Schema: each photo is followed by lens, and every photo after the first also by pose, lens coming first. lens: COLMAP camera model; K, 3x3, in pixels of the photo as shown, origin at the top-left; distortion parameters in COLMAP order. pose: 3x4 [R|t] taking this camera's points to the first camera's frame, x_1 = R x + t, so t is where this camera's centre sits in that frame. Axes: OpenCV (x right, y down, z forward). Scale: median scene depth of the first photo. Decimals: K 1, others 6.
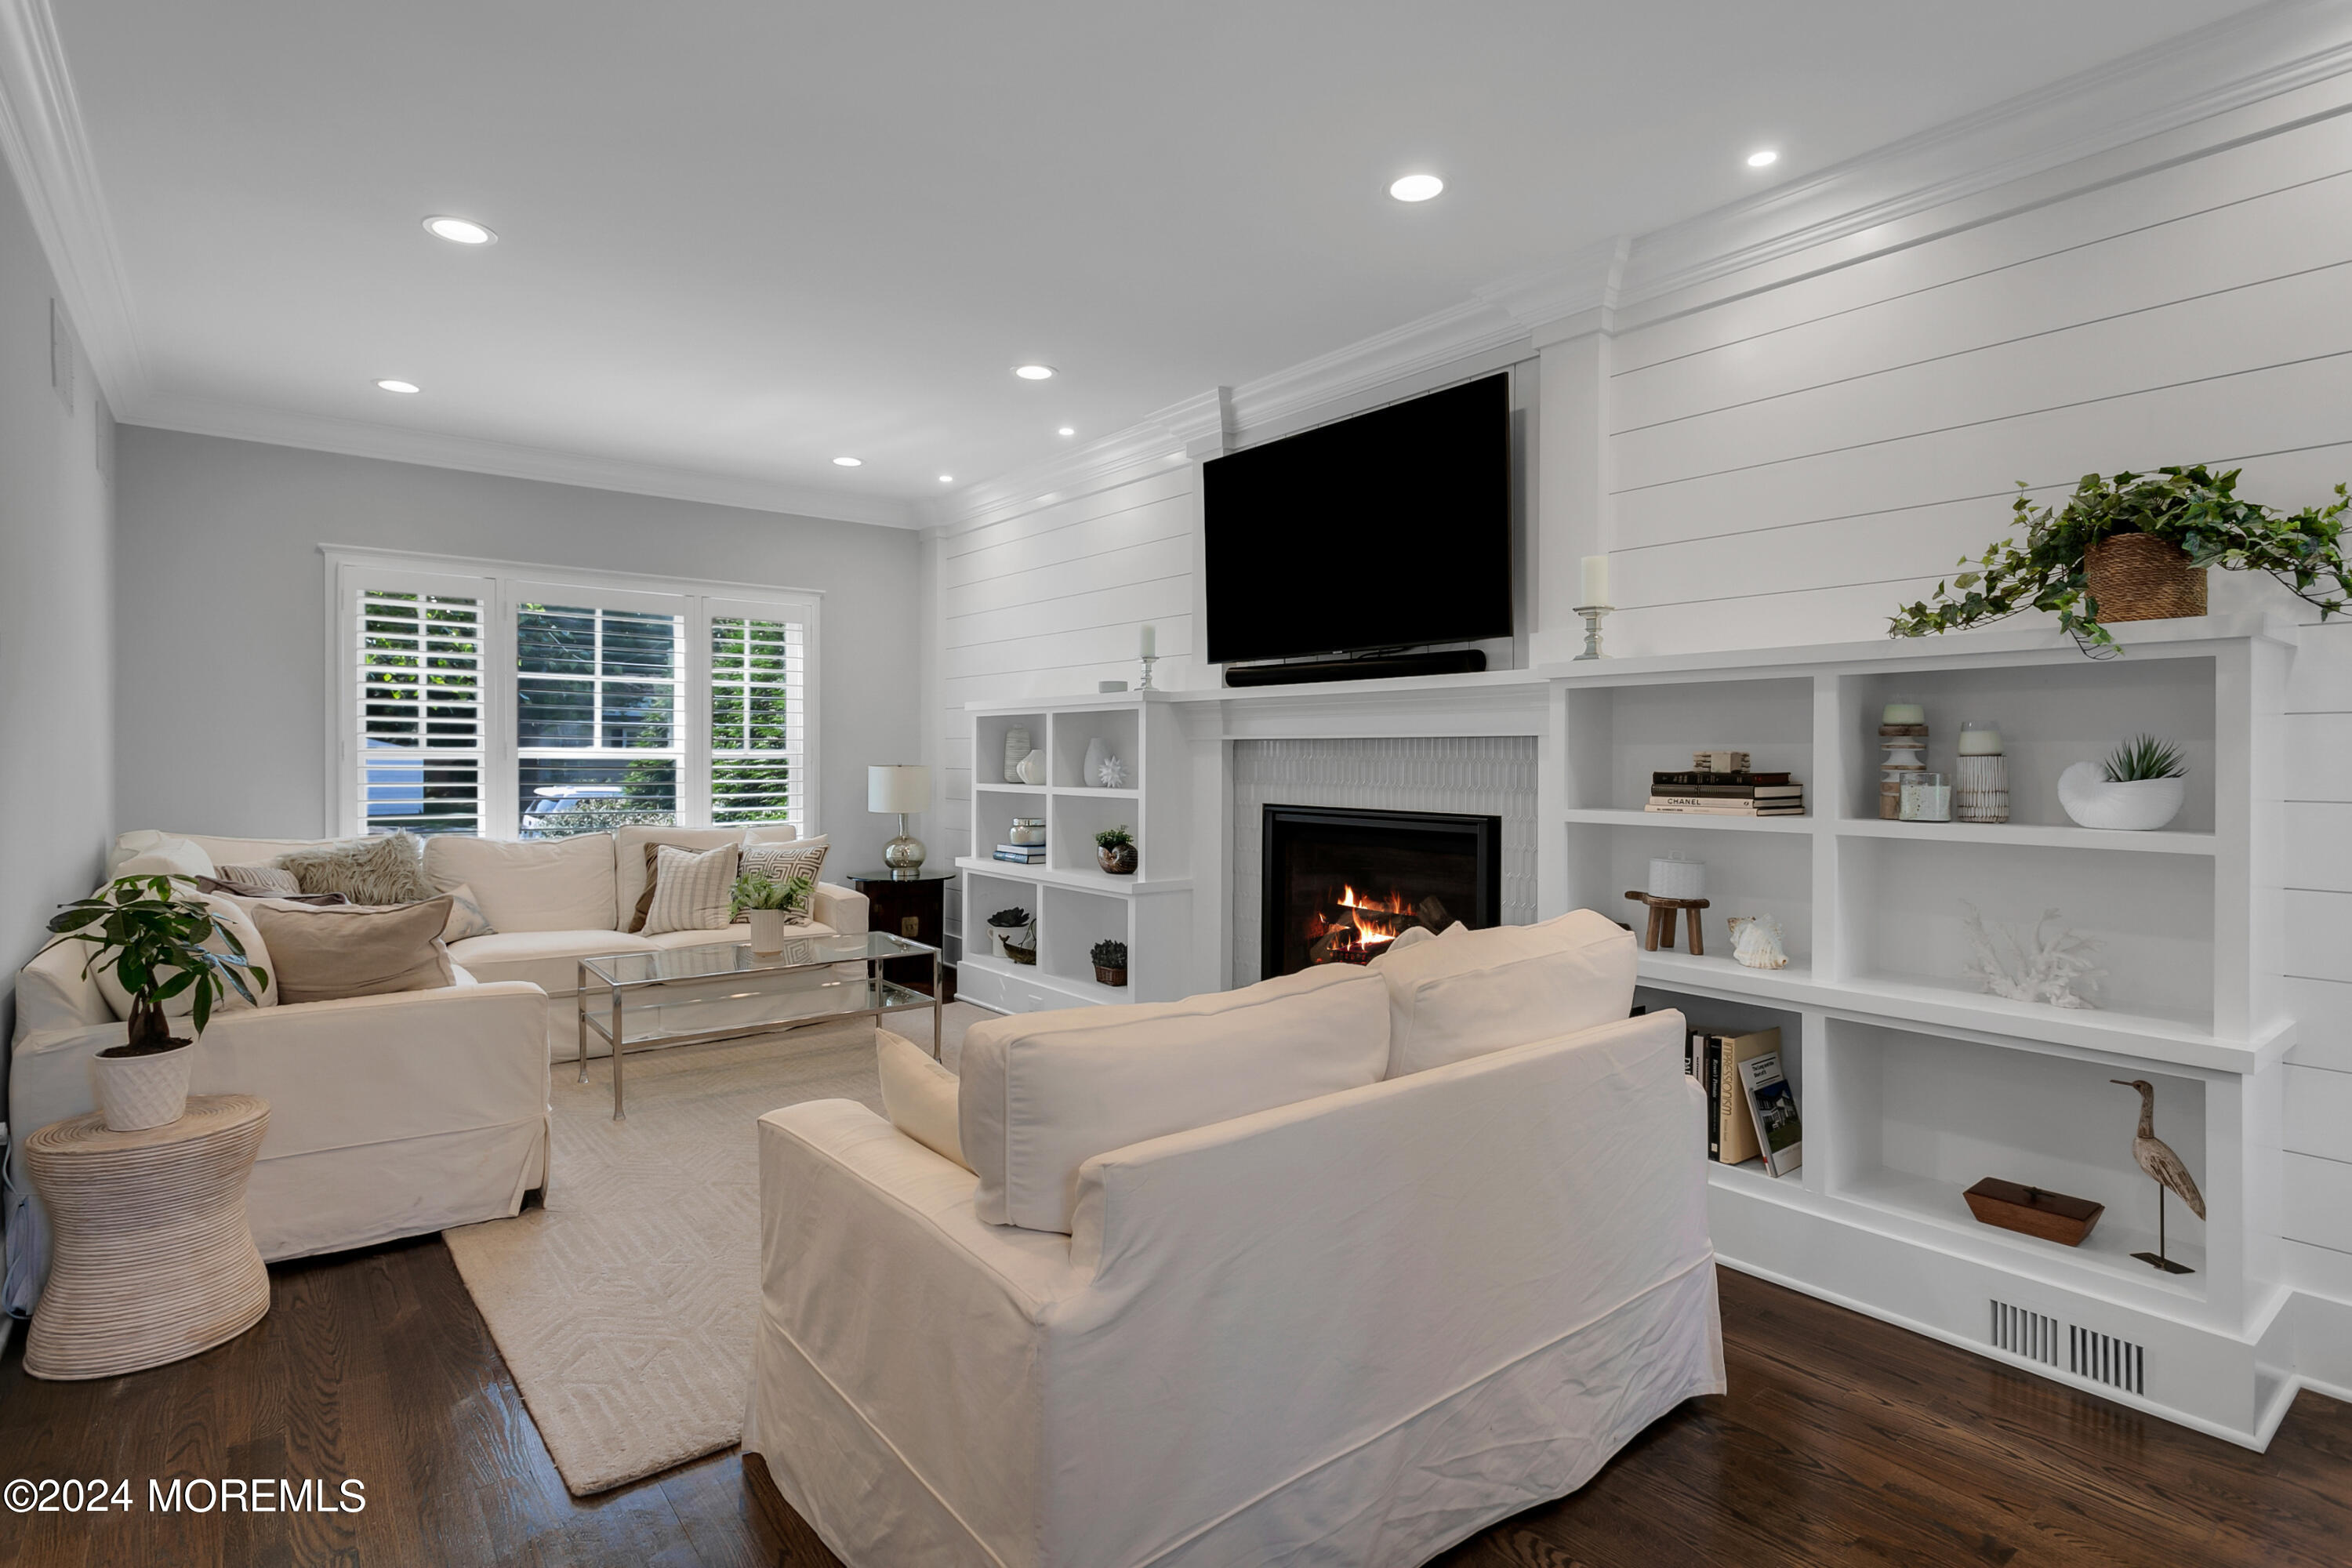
lens RADIAL K [[1167.9, 0, 1189.0], [0, 1167.9, 770.3], [0, 0, 1]] dist [-0.002829, 0.008615]
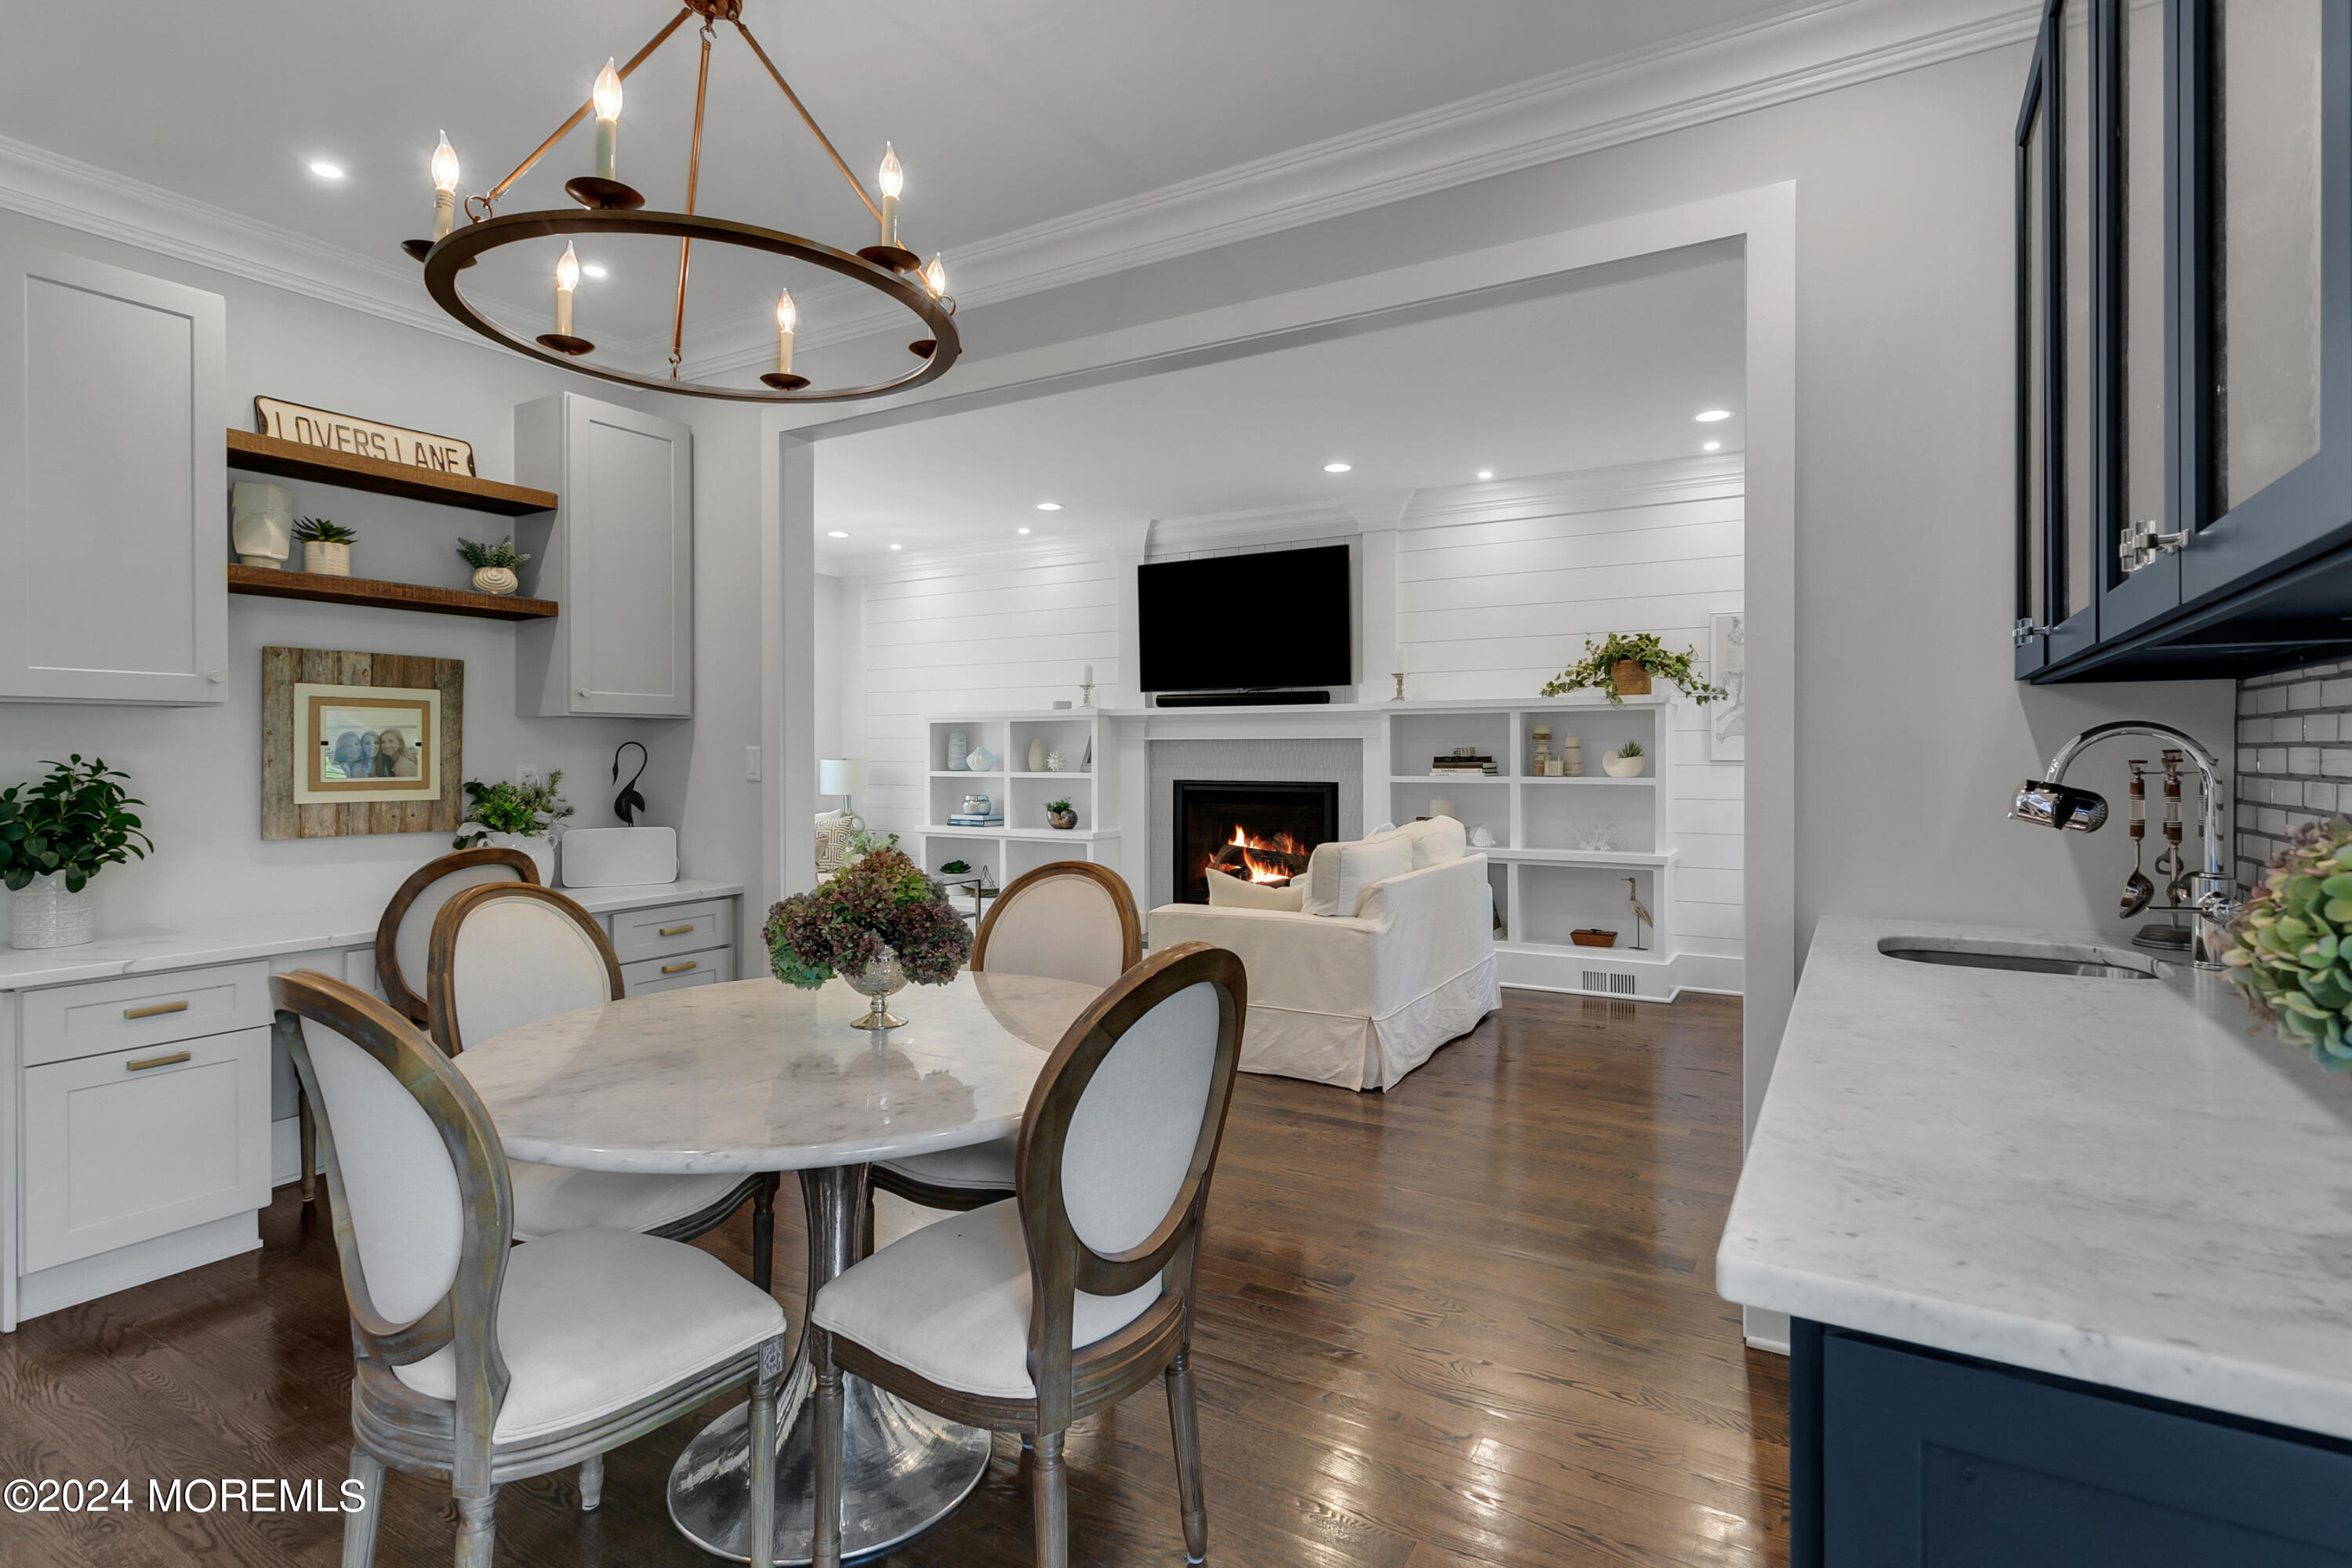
lens RADIAL K [[1167.9, 0, 1189.0], [0, 1167.9, 770.3], [0, 0, 1]] dist [-0.002829, 0.008615]
pose [[0.928793, -0.009771, 0.370469, -0.764326], [0.009153, 0.999952, 0.003424, 0.014795], [-0.370485, 0.000211, 0.928838, -0.749541]]
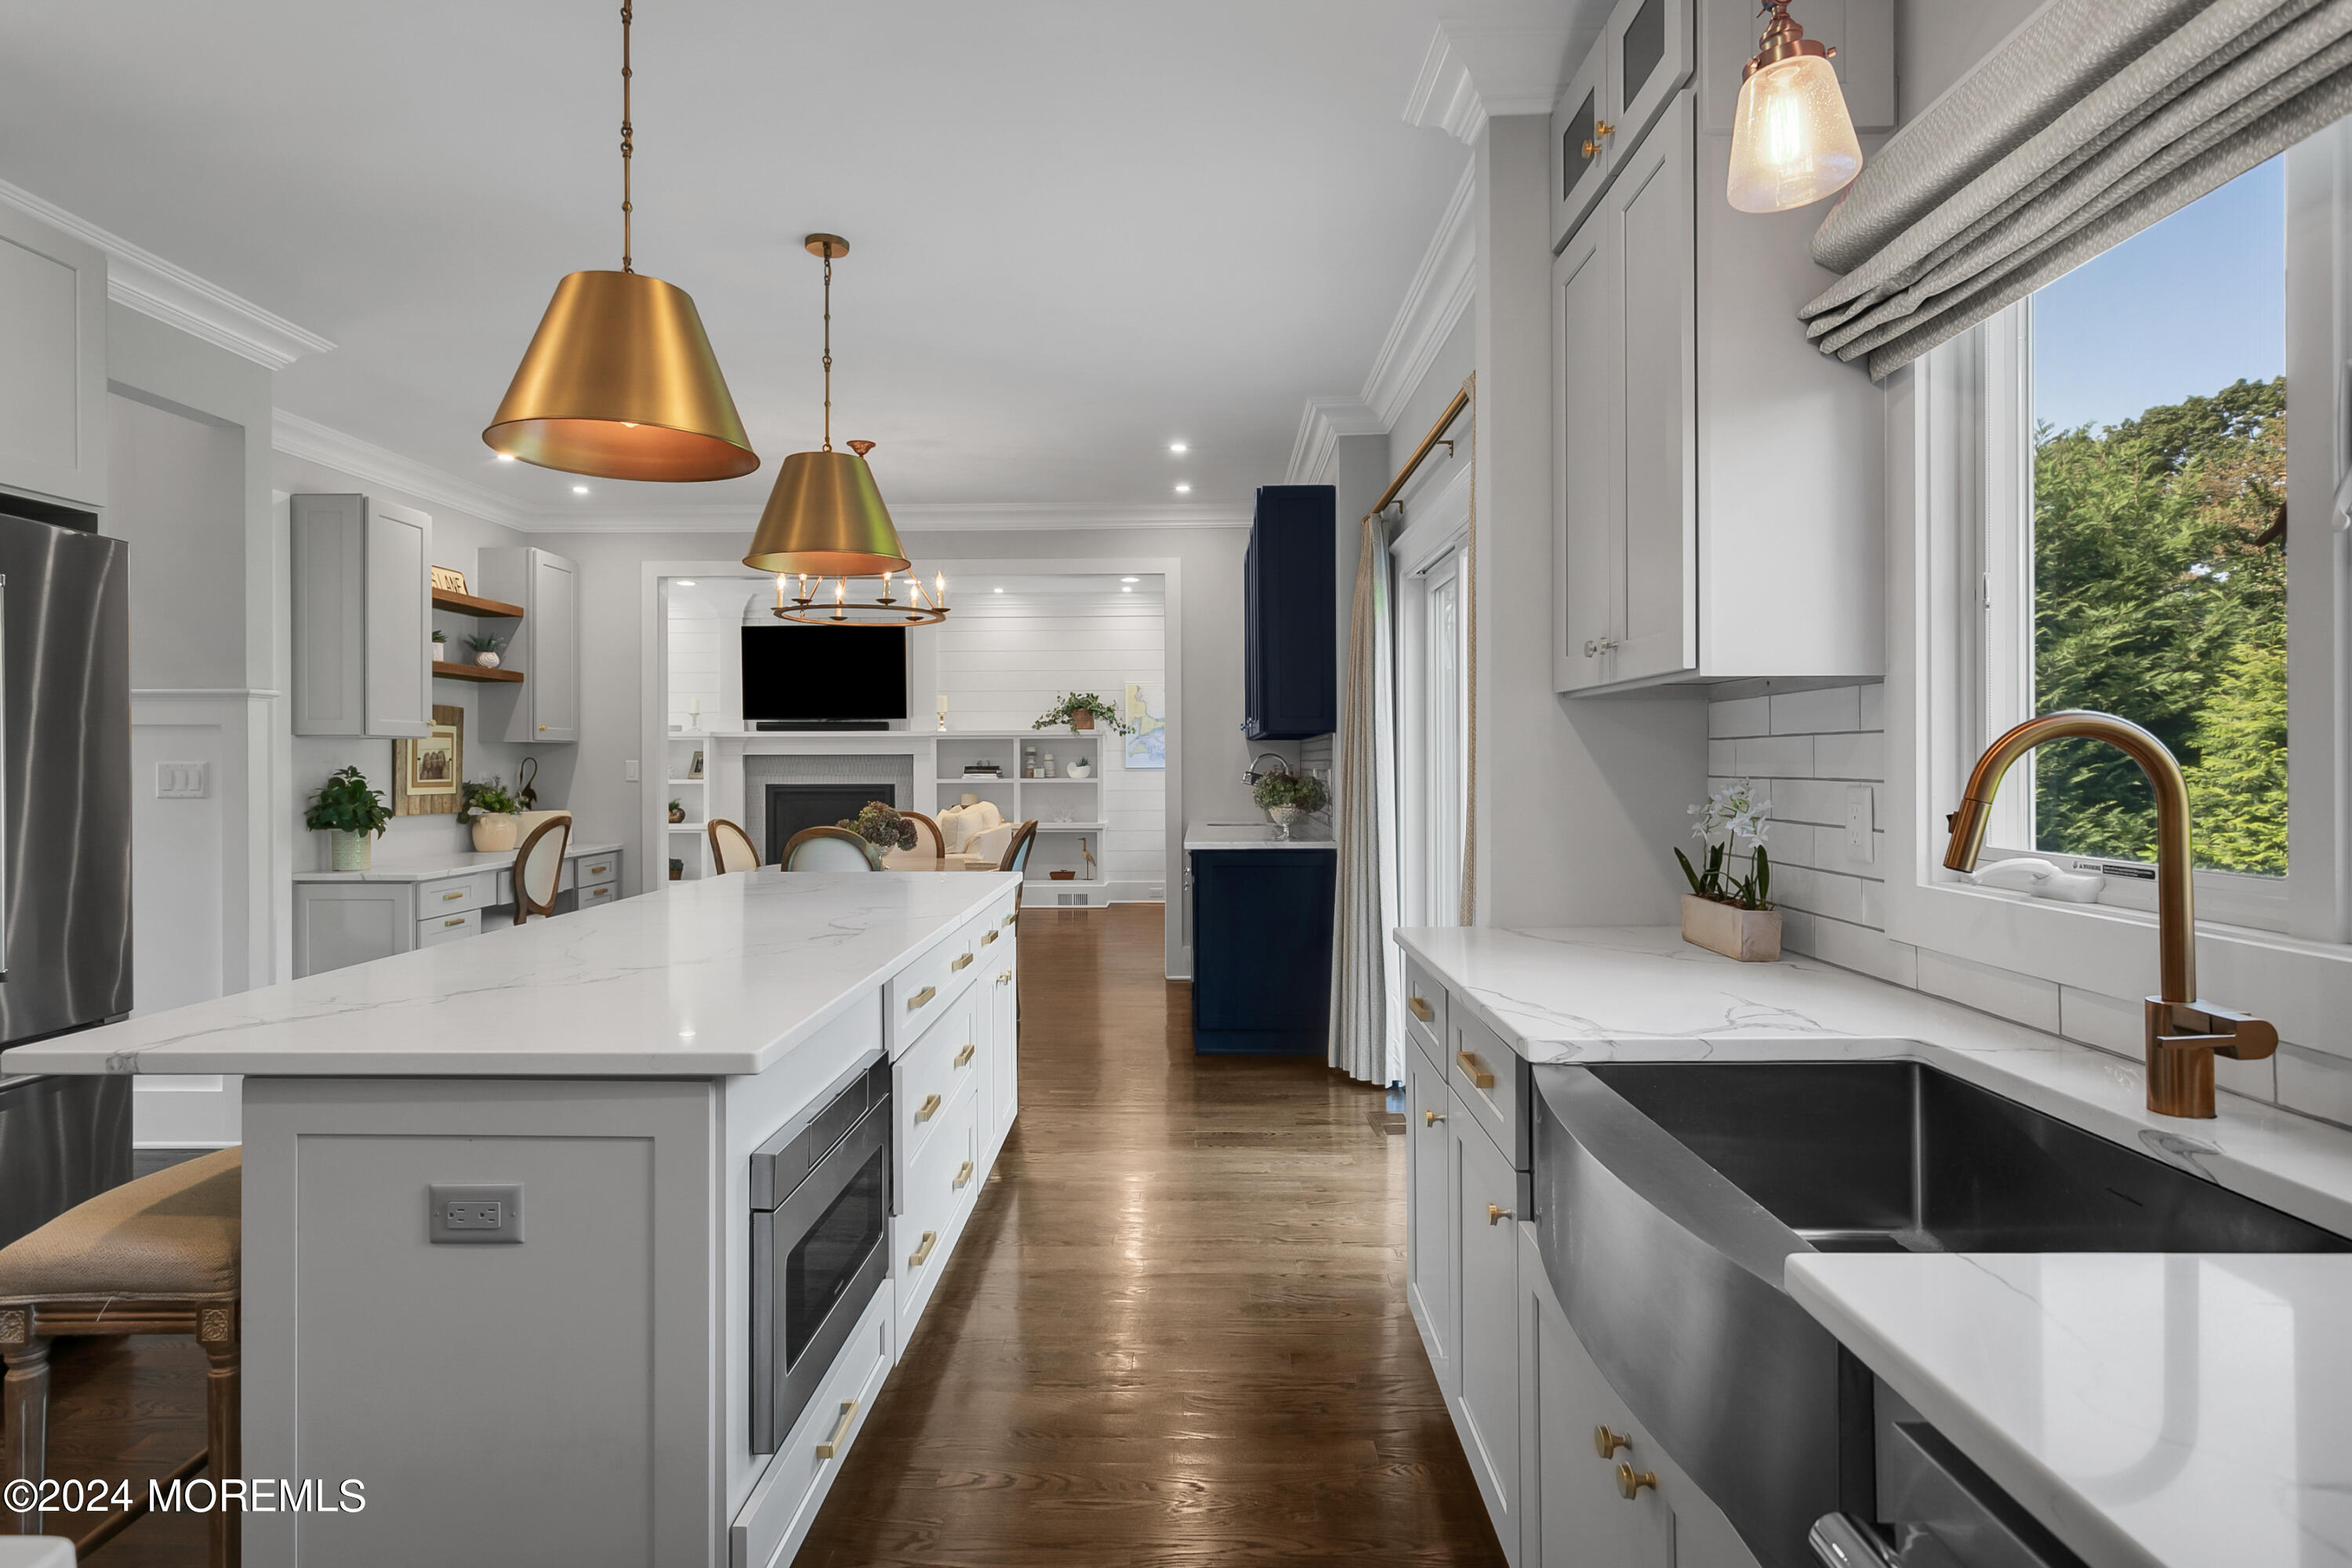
lens RADIAL K [[1167.9, 0, 1189.0], [0, 1167.9, 770.3], [0, 0, 1]] dist [-0.002829, 0.008615]
pose [[0.621854, -0.009862, 0.783071, -1.737304], [0.016007, 0.999872, -0.000119, 0.022855], [-0.782970, 0.012609, 0.621932, -1.482874]]
